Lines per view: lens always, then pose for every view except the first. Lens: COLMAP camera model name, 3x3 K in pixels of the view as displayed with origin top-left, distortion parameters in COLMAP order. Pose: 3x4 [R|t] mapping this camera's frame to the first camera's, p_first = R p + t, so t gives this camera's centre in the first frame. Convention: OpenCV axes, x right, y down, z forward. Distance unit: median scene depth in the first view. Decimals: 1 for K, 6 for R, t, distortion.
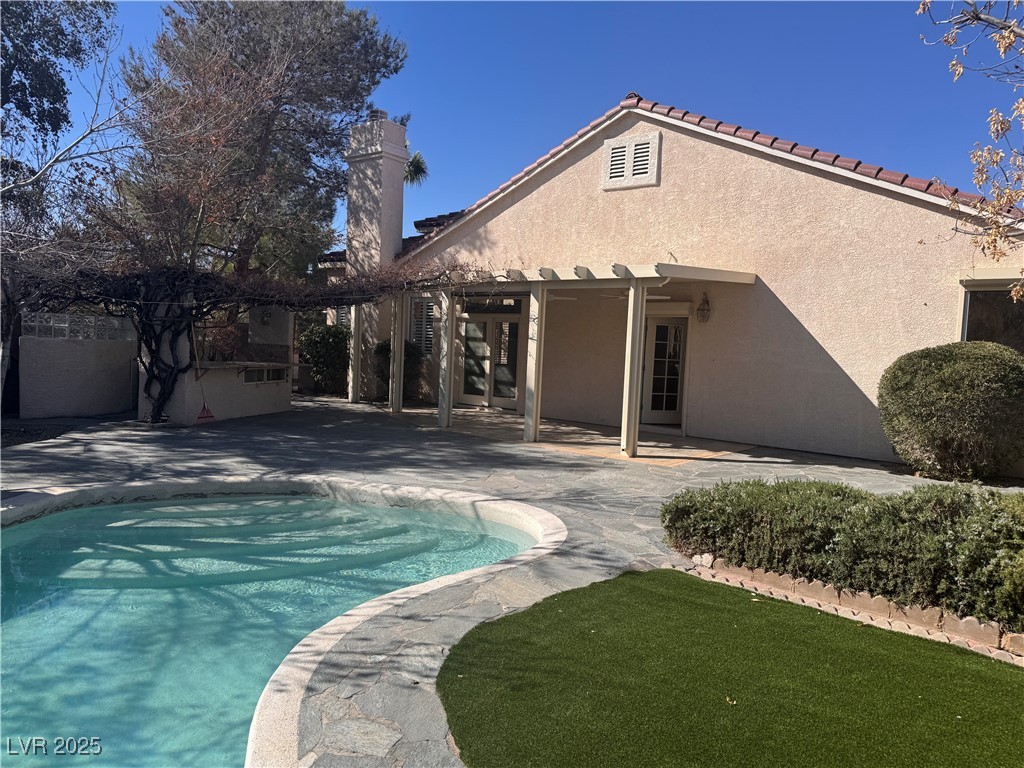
lens RADIAL K [[721.7, 0, 514.6], [0, 721.7, 387.1], [0, 0, 1]] dist [0.133553, -0.211514]
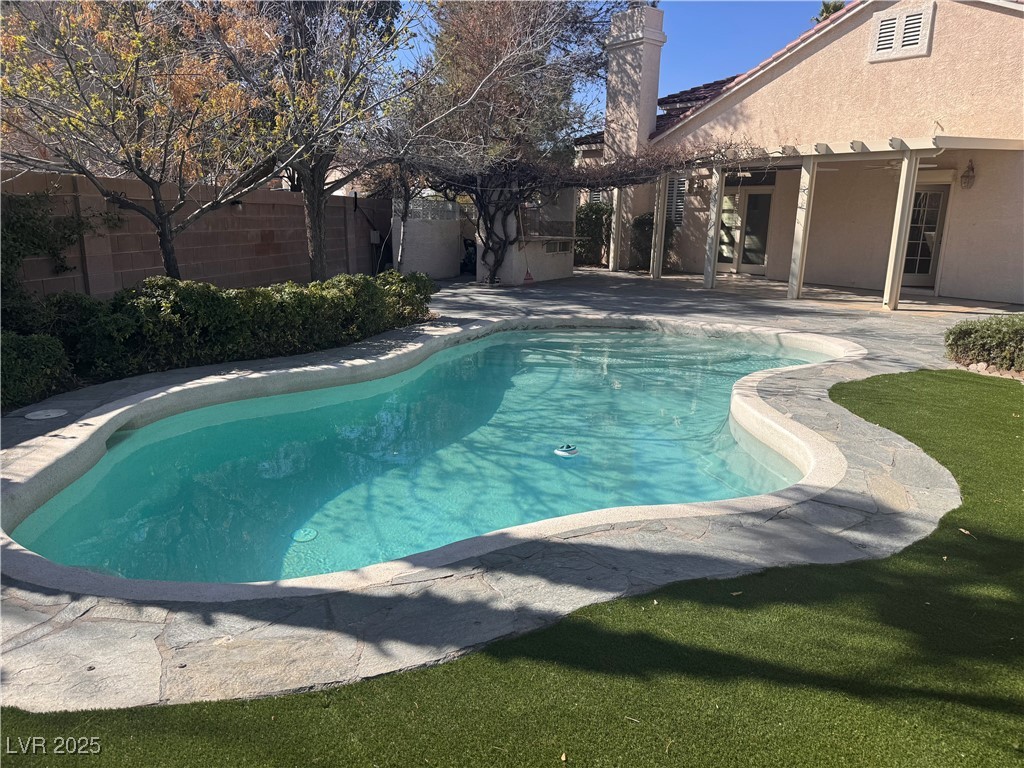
lens RADIAL K [[721.0, 0, 512.0], [0, 721.0, 384.0], [0, 0, 1]] dist [0.099152, -0.138736]
pose [[0.967702, 0.034027, -0.249788, -0.117583], [0.006682, 0.987038, 0.160348, 0.019079], [0.252007, -0.156838, 0.954932, -0.260604]]
